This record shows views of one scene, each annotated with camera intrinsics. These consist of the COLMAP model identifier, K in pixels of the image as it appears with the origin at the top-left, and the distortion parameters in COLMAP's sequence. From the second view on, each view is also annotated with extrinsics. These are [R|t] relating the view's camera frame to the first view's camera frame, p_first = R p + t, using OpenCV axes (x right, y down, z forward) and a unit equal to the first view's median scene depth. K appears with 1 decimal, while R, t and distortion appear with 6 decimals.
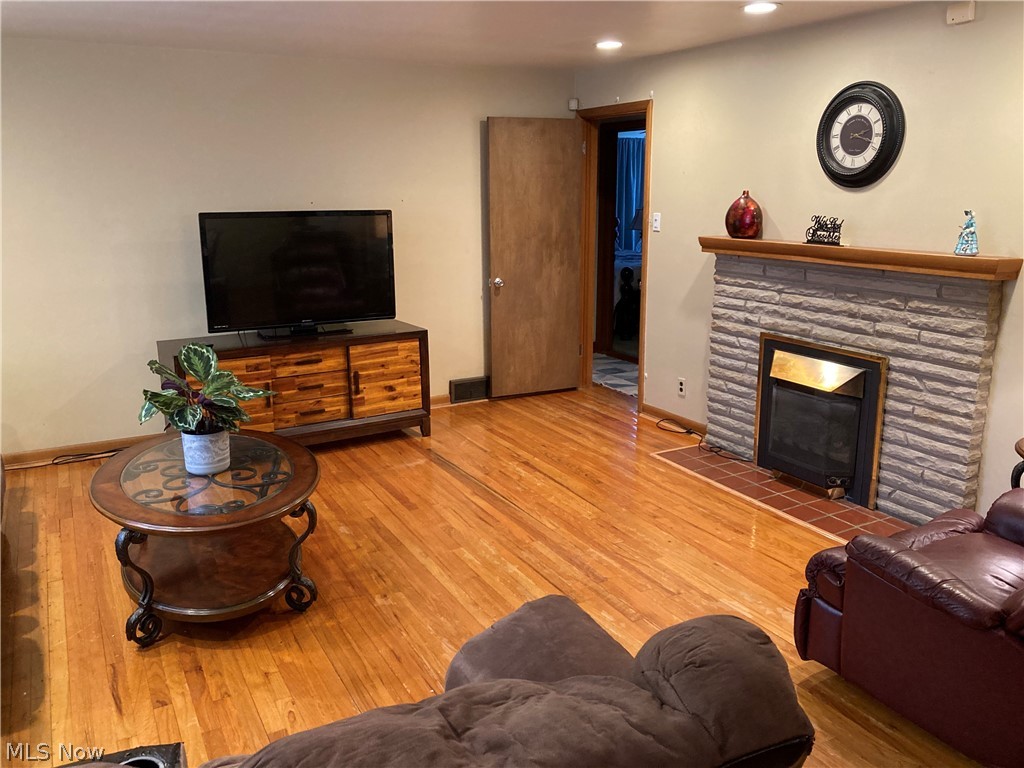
lens RADIAL K [[831.6, 0, 500.7], [0, 831.6, 373.4], [0, 0, 1]] dist [0.043899, -0.051400]
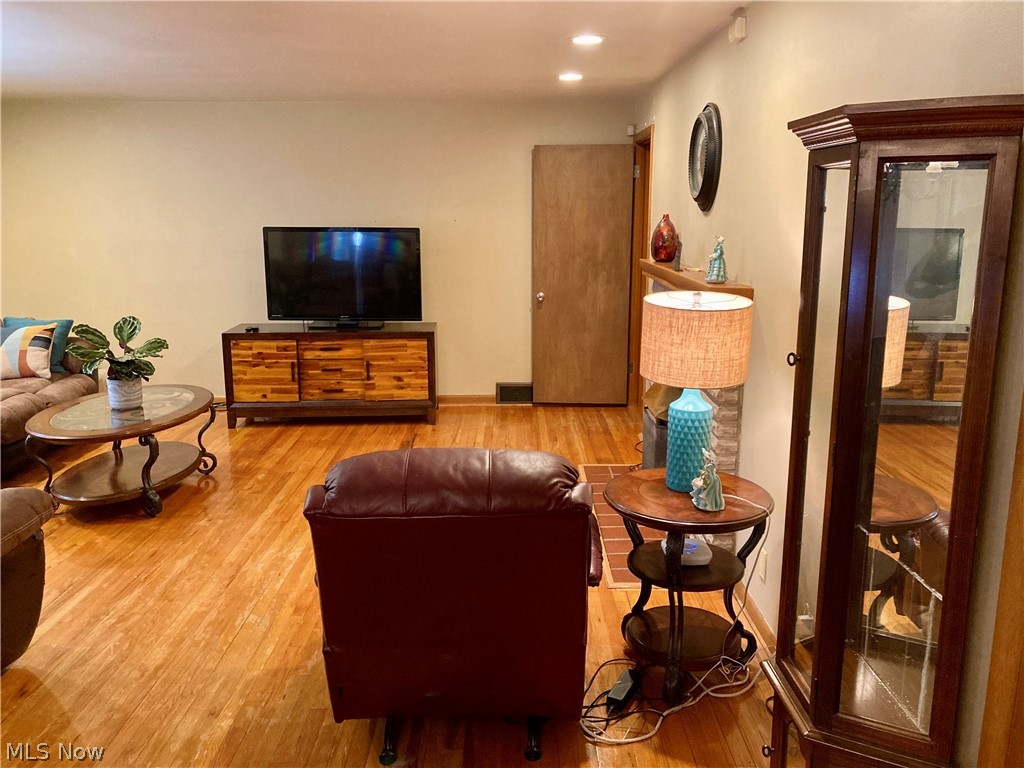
lens RADIAL K [[831.6, 0, 511.6], [0, 831.6, 373.2], [0, 0, 1]] dist [0.043899, -0.051400]
pose [[0.877686, 0.098251, -0.469056, 0.555138], [-0.110147, 0.993913, 0.002086, -0.009705], [0.466406, 0.049834, 0.883166, 0.036842]]
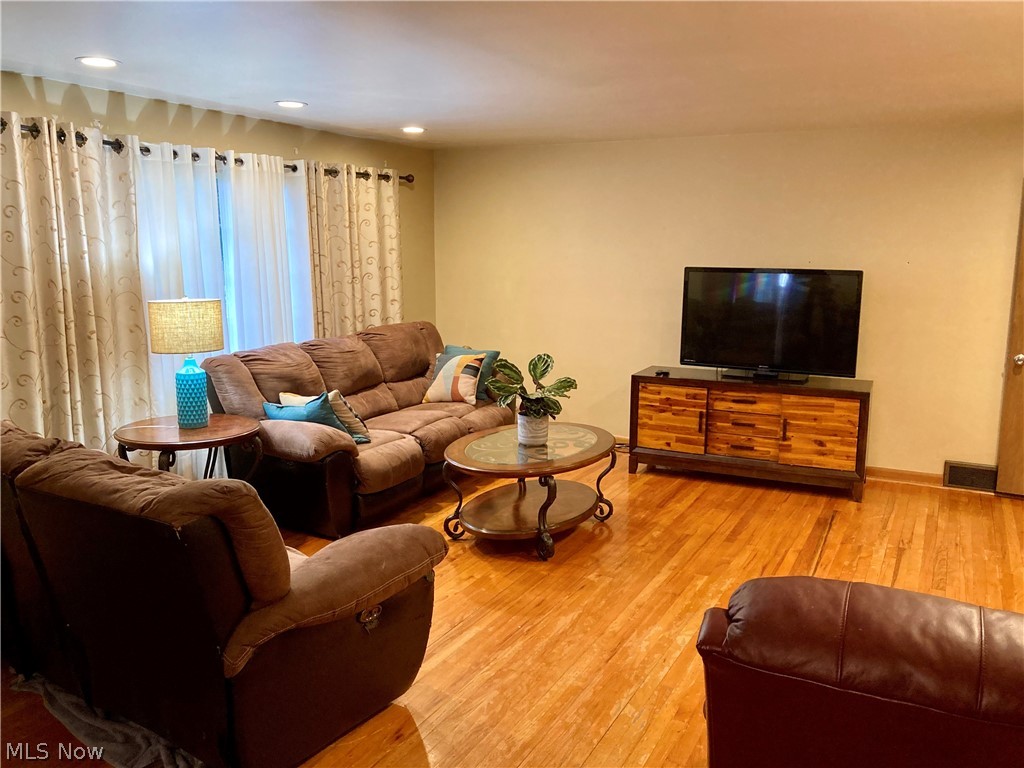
lens RADIAL K [[831.6, 0, 512.3], [0, 831.6, 370.6], [0, 0, 1]] dist [0.043899, -0.051400]
pose [[0.549311, 0.135387, -0.824577, 0.488375], [-0.196783, 0.979994, 0.029814, -0.025047], [0.812117, 0.145885, 0.564963, 0.104855]]
